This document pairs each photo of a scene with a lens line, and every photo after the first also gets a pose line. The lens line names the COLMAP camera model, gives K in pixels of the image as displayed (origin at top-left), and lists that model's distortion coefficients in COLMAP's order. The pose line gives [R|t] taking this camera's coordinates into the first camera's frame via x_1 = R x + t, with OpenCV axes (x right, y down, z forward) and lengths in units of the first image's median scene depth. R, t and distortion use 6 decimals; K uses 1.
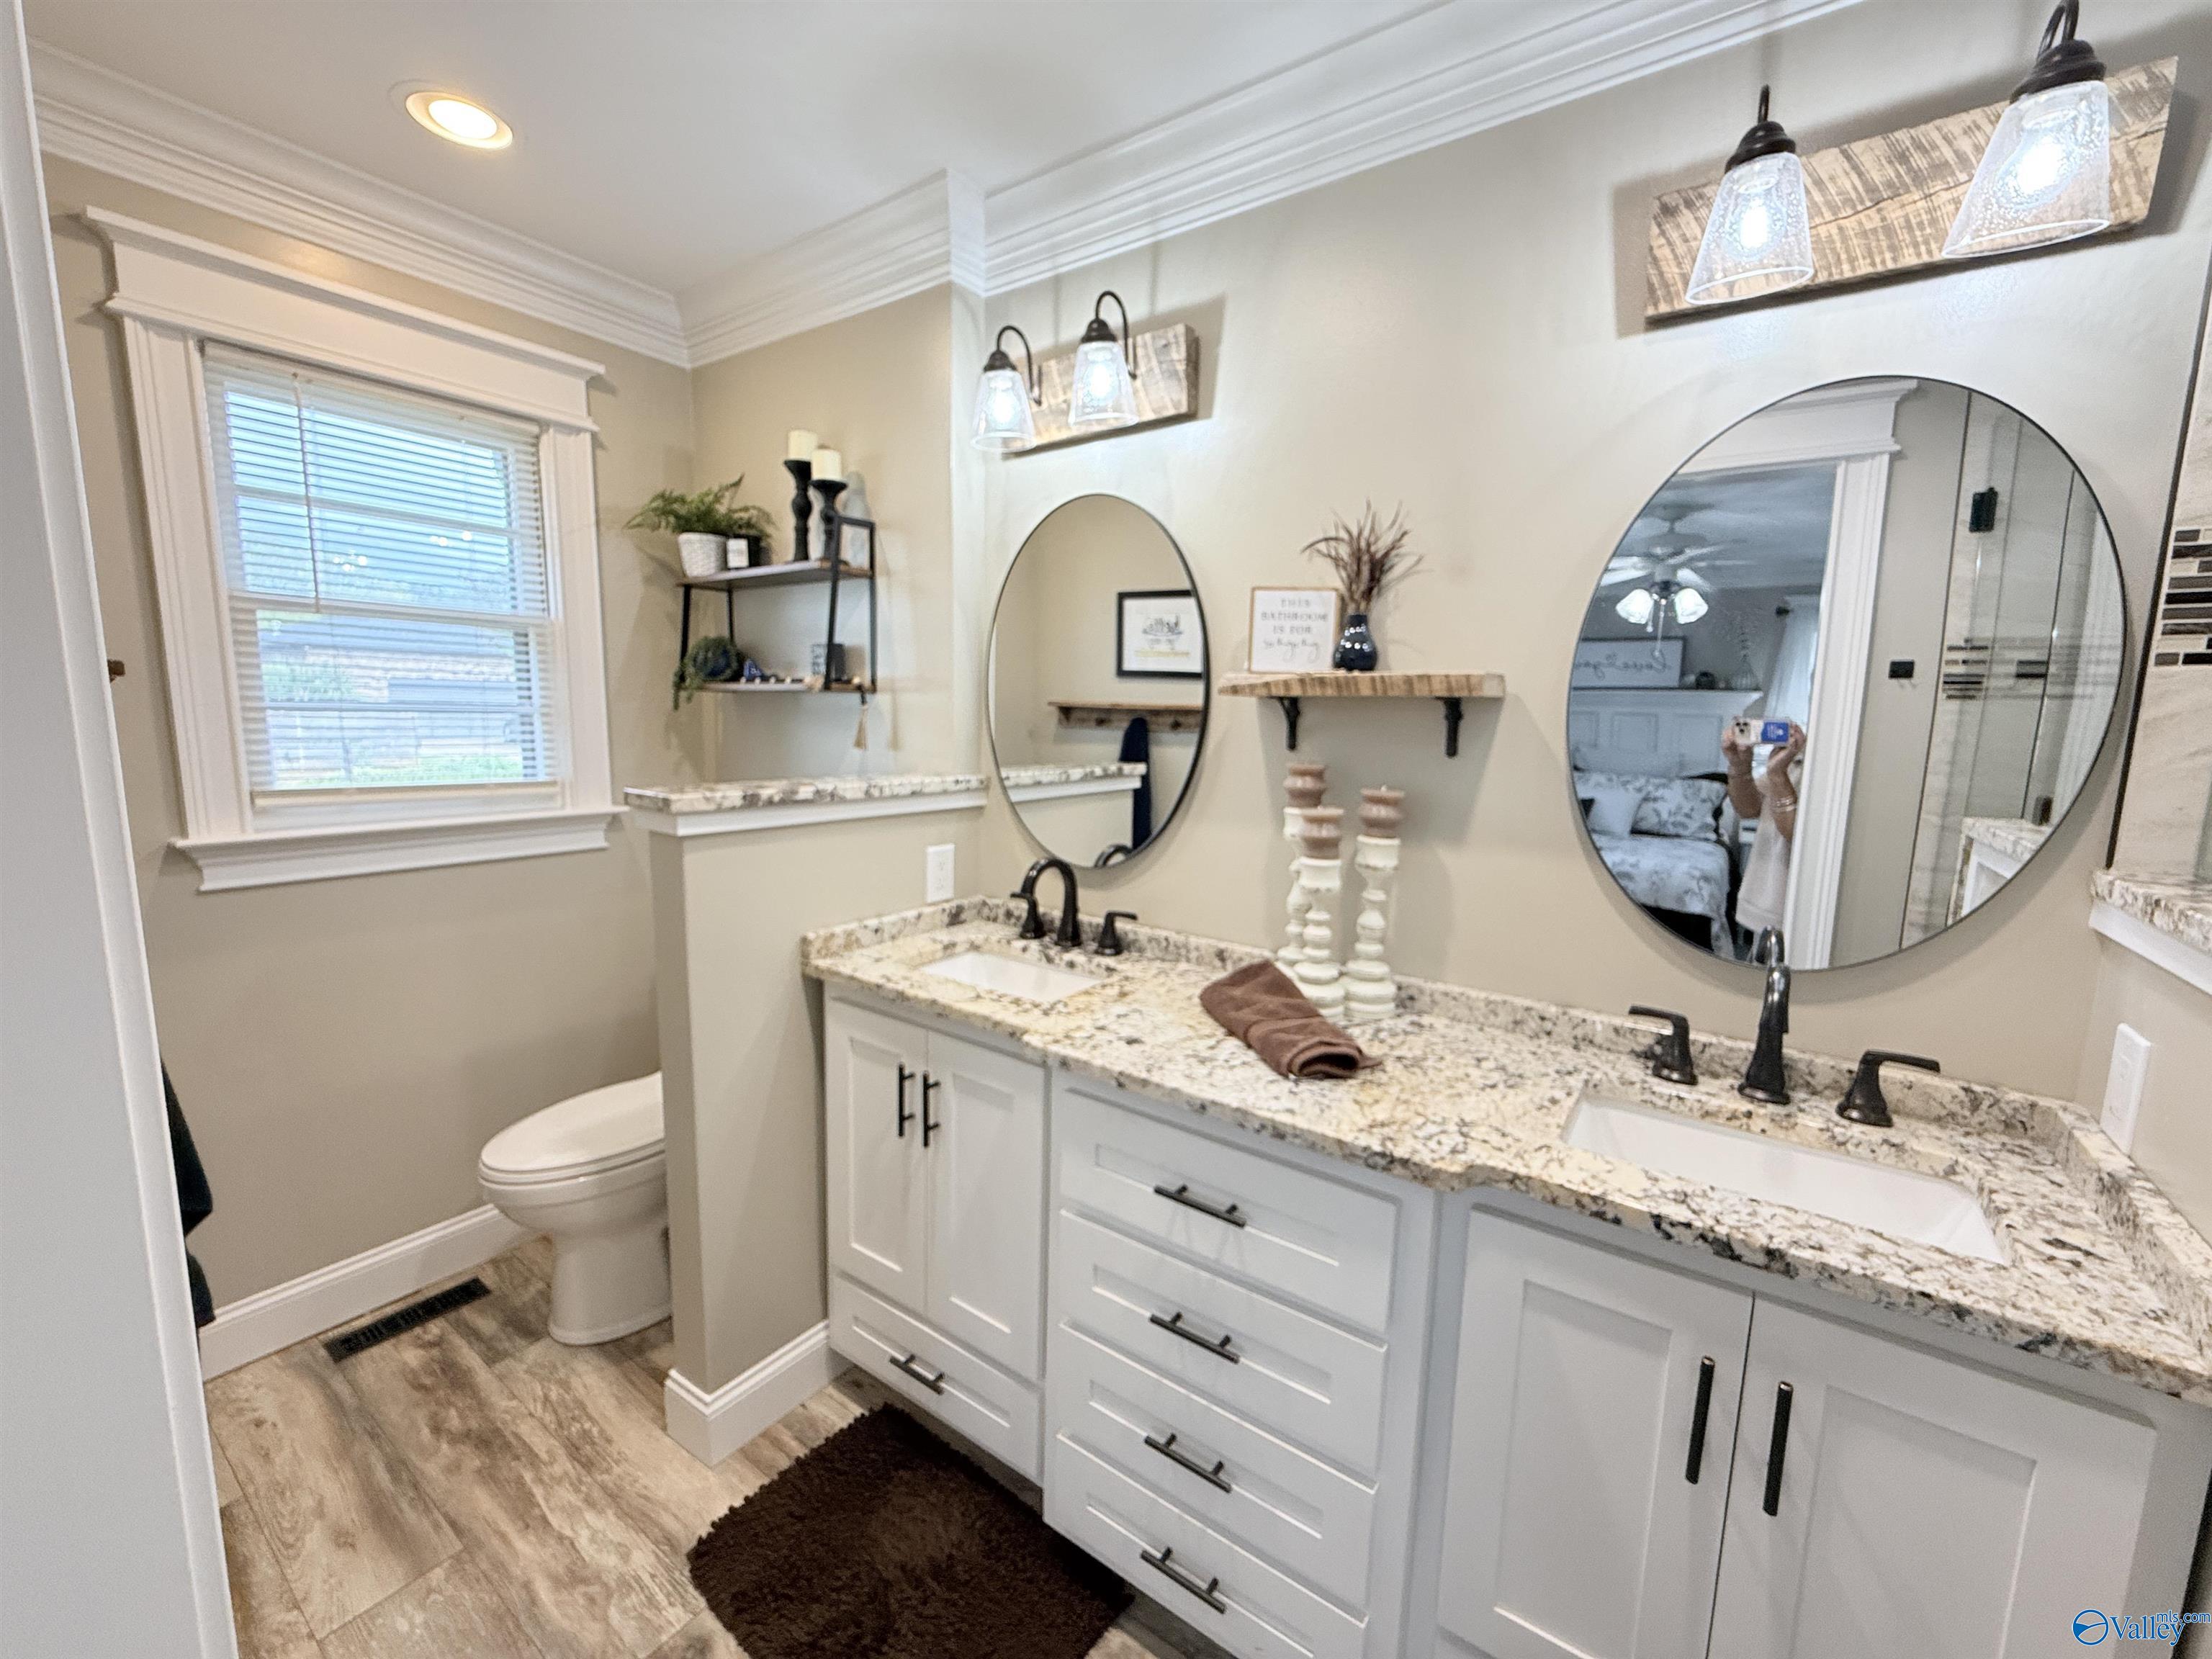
lens RADIAL K [[918.2, 0, 1106.4], [0, 918.2, 838.0], [0, 0, 1]] dist [0.001159, -0.000390]
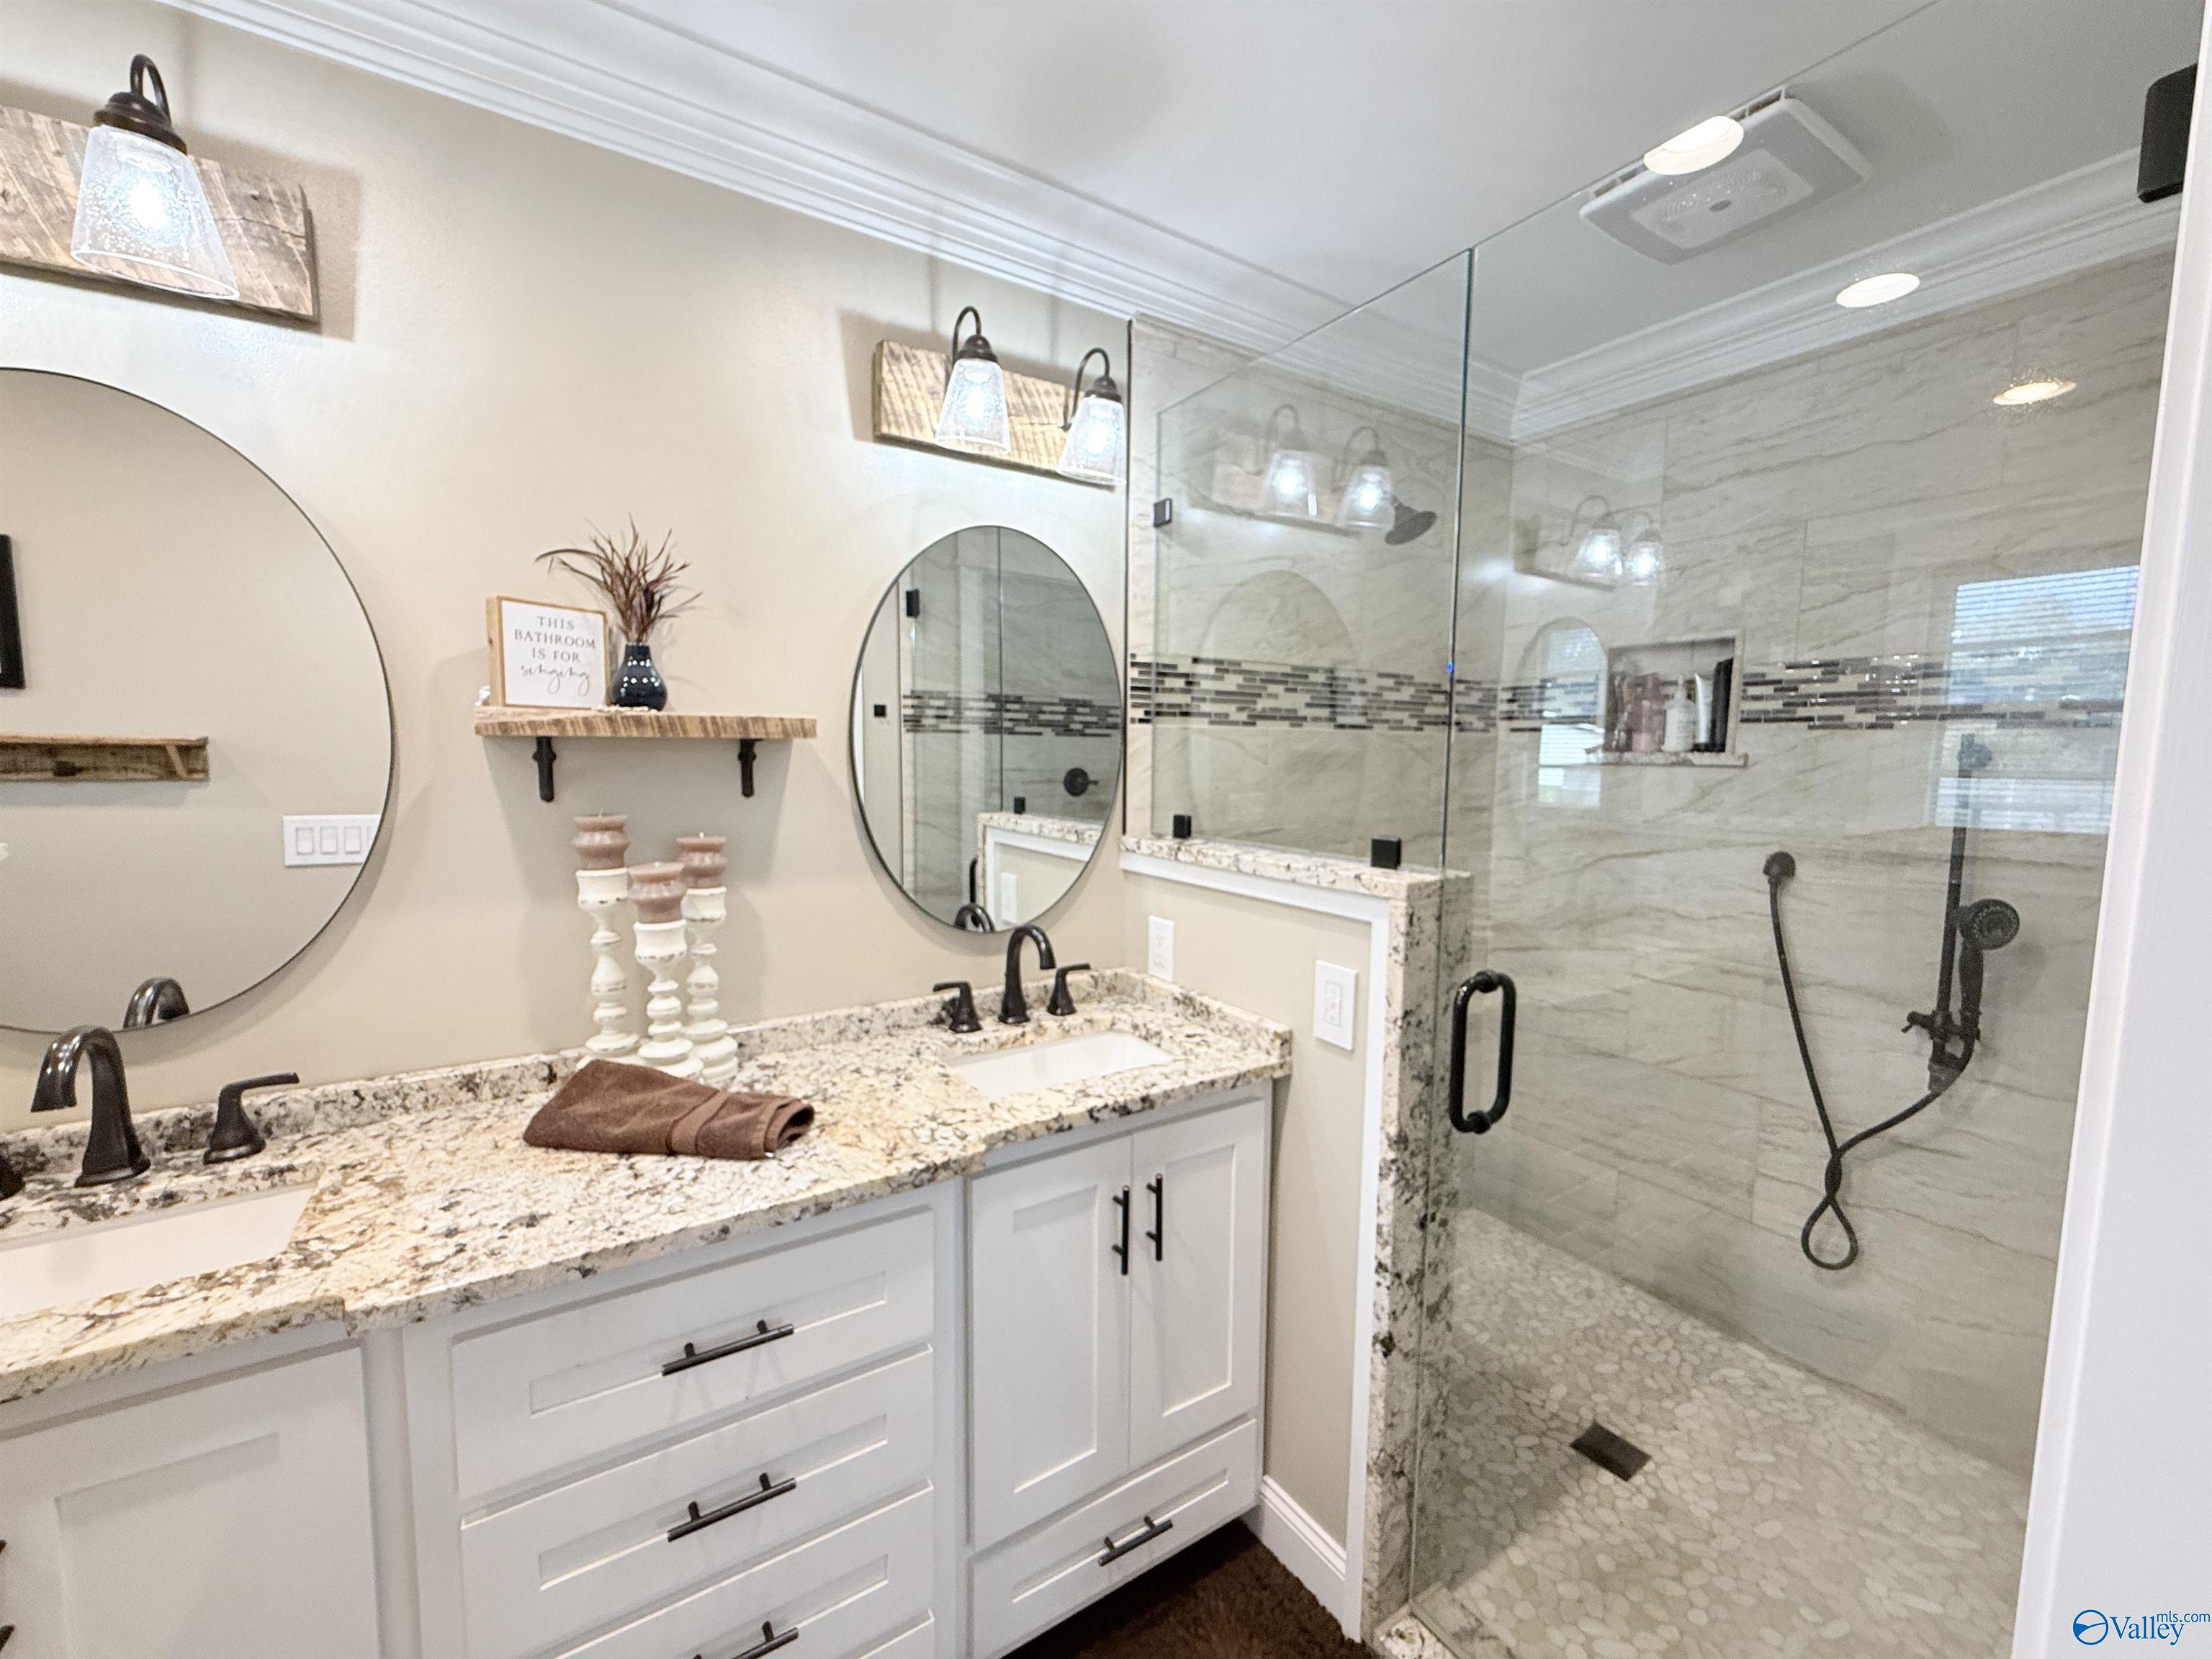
lens RADIAL K [[918.2, 0, 1112.3], [0, 918.2, 831.2], [0, 0, 1]] dist [0.001159, -0.000390]
pose [[0.337378, -0.103529, 0.935659, -0.468624], [0.123609, 0.990200, 0.064993, -0.072174], [-0.933219, 0.093729, 0.346868, 0.303594]]
